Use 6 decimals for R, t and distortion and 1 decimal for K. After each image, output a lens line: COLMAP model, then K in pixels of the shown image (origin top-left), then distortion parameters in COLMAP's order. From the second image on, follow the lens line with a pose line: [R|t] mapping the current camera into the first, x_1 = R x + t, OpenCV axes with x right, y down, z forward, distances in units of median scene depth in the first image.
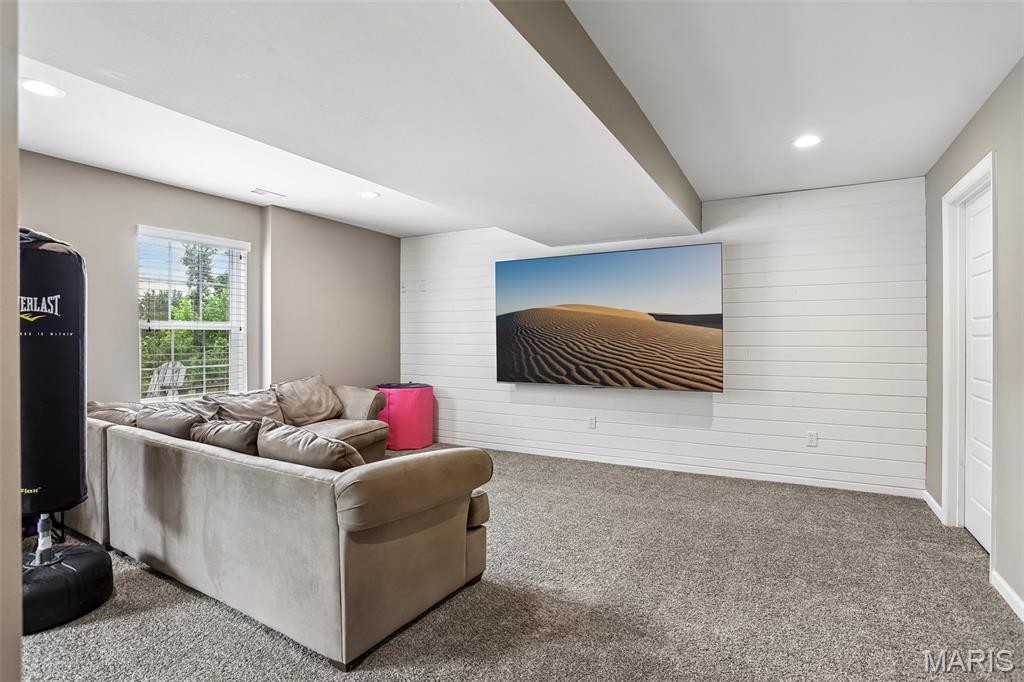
lens RADIAL K [[512.5, 0, 512.0], [0, 512.5, 341.0], [0, 0, 1]] dist [-0.080859, 0.043764]
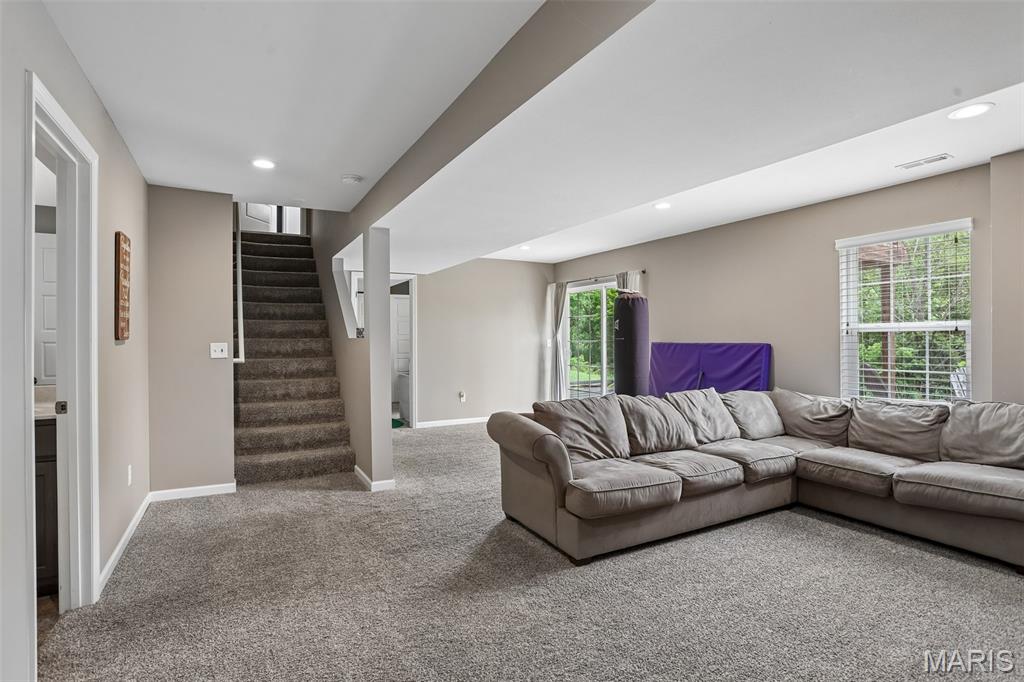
lens RADIAL K [[512.5, 0, 512.0], [0, 512.5, 341.0], [0, 0, 1]] dist [-0.080859, 0.043764]
pose [[-0.551338, 0.003225, -0.834276, 0.516453], [-0.001139, 0.999989, 0.004619, -0.007055], [0.834281, 0.003497, -0.551328, 0.841459]]
